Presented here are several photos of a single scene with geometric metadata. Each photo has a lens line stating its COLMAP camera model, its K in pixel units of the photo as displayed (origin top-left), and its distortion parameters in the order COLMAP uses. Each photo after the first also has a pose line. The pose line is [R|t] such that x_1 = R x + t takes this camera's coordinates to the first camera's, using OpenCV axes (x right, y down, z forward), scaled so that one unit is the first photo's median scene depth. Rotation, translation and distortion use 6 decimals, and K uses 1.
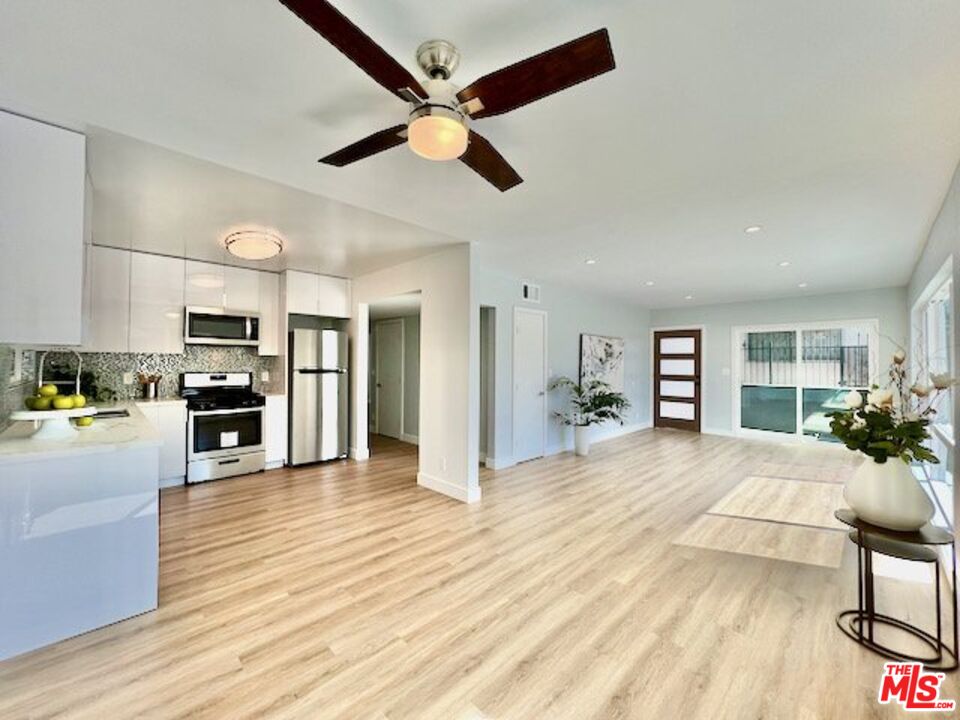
lens RADIAL K [[385.5, 0, 478.2], [0, 385.5, 357.5], [0, 0, 1]] dist [0.000943, 0.000026]
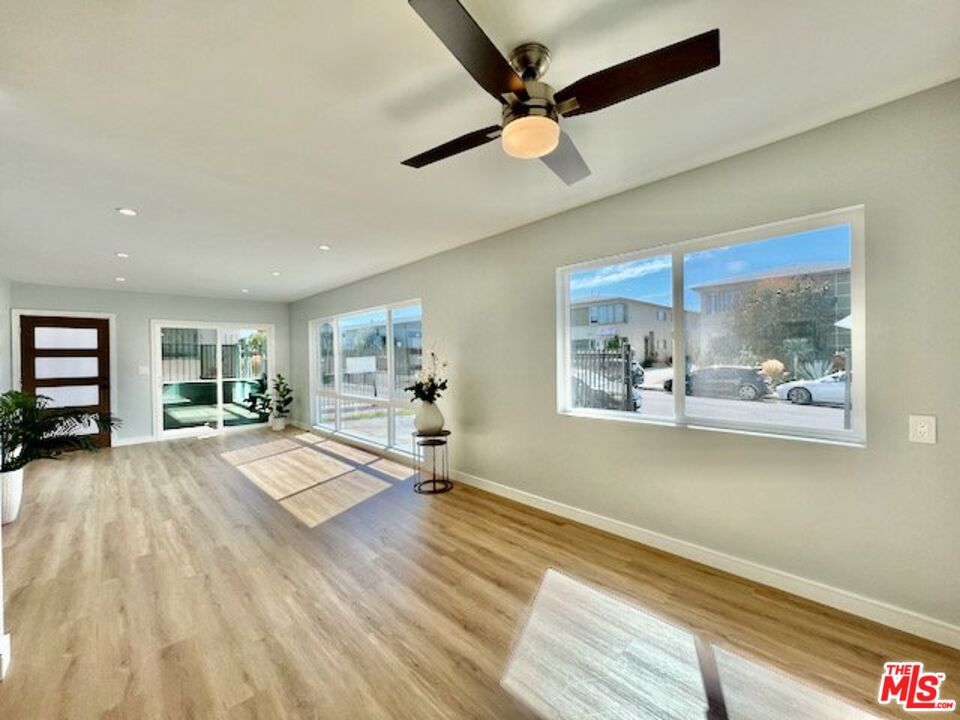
lens RADIAL K [[385.5, 0, 478.2], [0, 385.5, 357.5], [0, 0, 1]] dist [0.000943, 0.000026]
pose [[0.017364, -0.010032, 0.999799, -0.551204], [0.005516, 0.999935, 0.009937, 0.007883], [-0.999834, 0.005343, 0.017418, 0.536880]]
